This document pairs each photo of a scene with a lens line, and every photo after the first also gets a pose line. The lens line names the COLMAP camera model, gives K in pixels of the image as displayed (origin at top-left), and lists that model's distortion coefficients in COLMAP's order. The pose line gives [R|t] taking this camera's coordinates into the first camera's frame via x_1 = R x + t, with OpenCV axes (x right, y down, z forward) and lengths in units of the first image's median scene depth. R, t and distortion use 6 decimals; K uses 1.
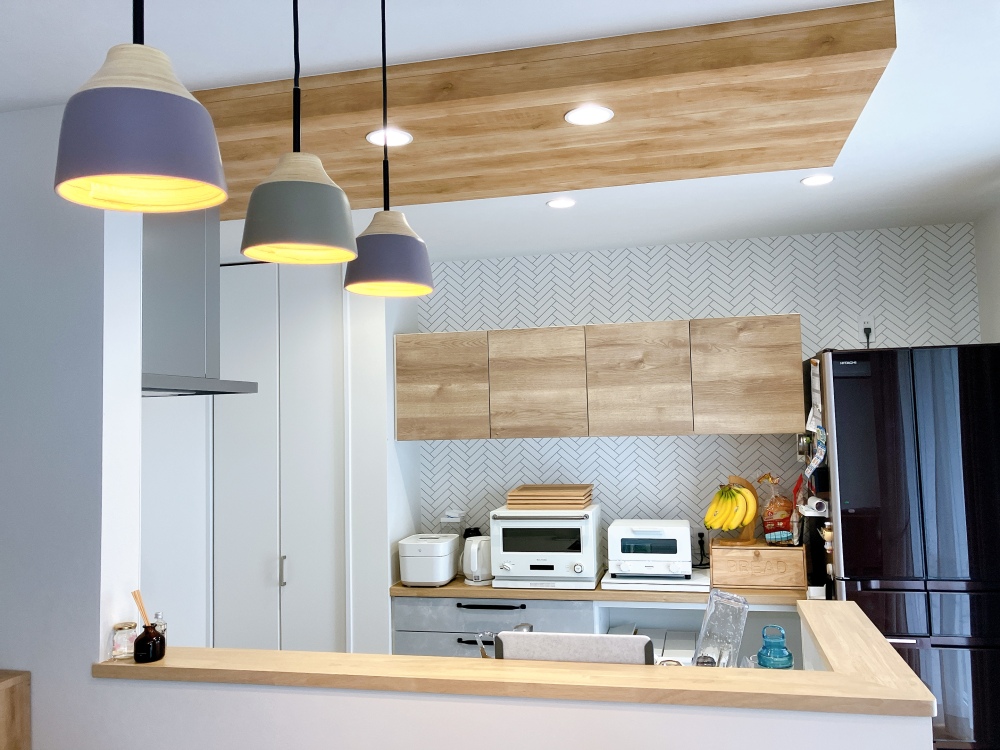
lens RADIAL K [[836.7, 0, 497.6], [0, 836.7, 368.4], [0, 0, 1]] dist [0.048686, -0.052670]
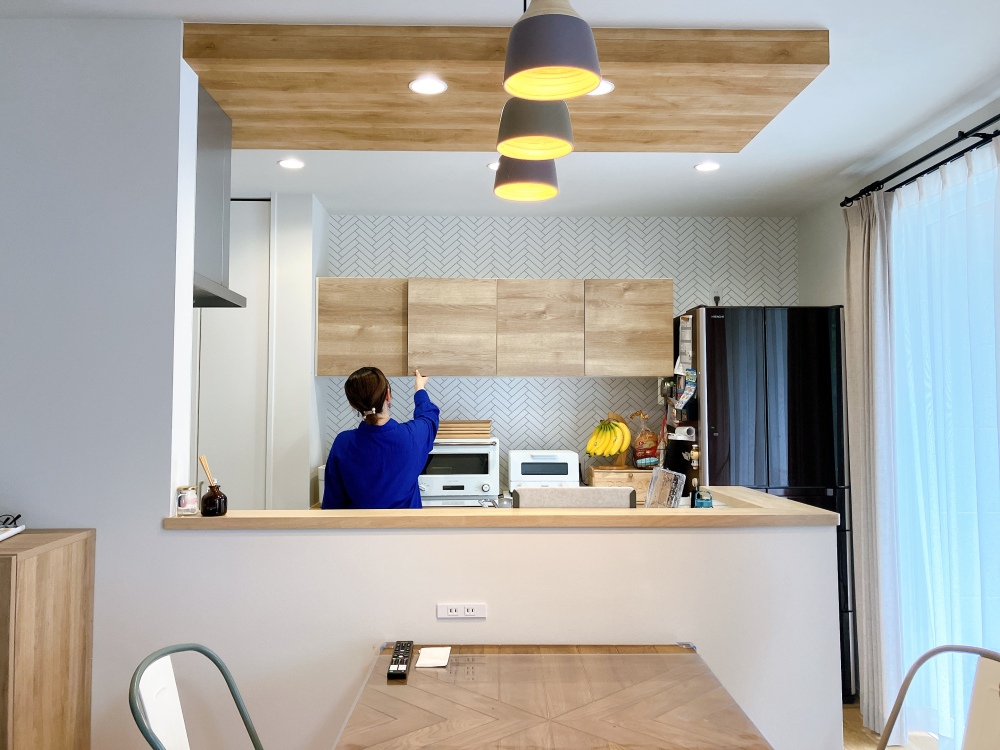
lens RADIAL K [[832.4, 0, 495.9], [0, 832.4, 367.1], [0, 0, 1]] dist [0.134465, -0.281646]
pose [[0.966943, 0.040510, 0.251752, -0.186350], [-0.042831, 0.999075, 0.003742, 0.067629], [-0.251368, -0.014401, 0.967784, -0.111612]]
